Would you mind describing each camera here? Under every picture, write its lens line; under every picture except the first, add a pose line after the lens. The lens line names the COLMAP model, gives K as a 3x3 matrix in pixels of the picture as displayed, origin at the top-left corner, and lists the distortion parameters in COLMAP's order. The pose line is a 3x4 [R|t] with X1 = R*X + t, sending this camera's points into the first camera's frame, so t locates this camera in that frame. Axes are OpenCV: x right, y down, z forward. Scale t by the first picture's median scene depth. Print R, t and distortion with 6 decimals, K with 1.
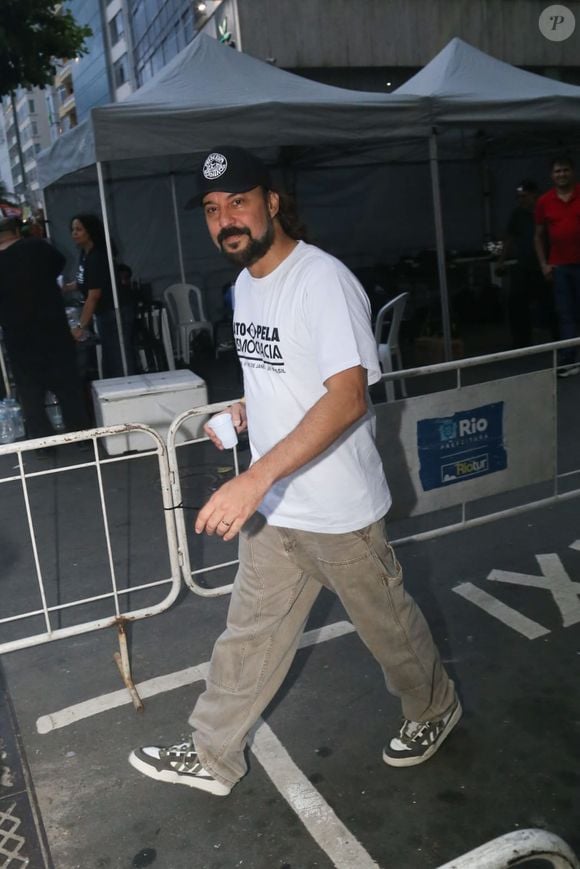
lens RADIAL K [[665.4, 0, 289.8], [0, 665.4, 422.6], [0, 0, 1]] dist [-0.086870, 0.000542]
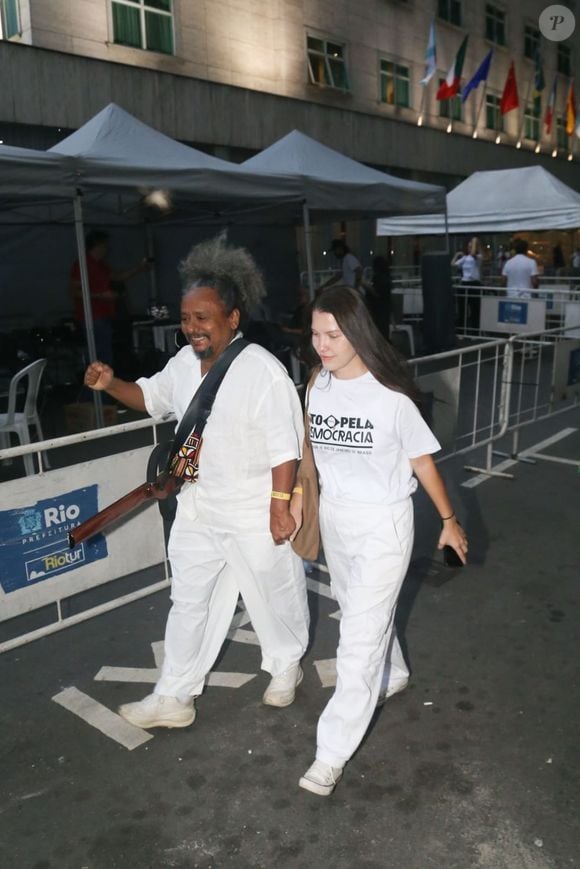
lens RADIAL K [[603.3, 0, 289.1], [0, 603.3, 444.6], [0, 0, 1]] dist [-0.123089, 0.068050]
pose [[0.922742, -0.036387, 0.383696, 0.250166], [0.049814, 0.998443, -0.025113, -0.051659], [-0.382185, 0.042286, 0.923118, 0.138388]]
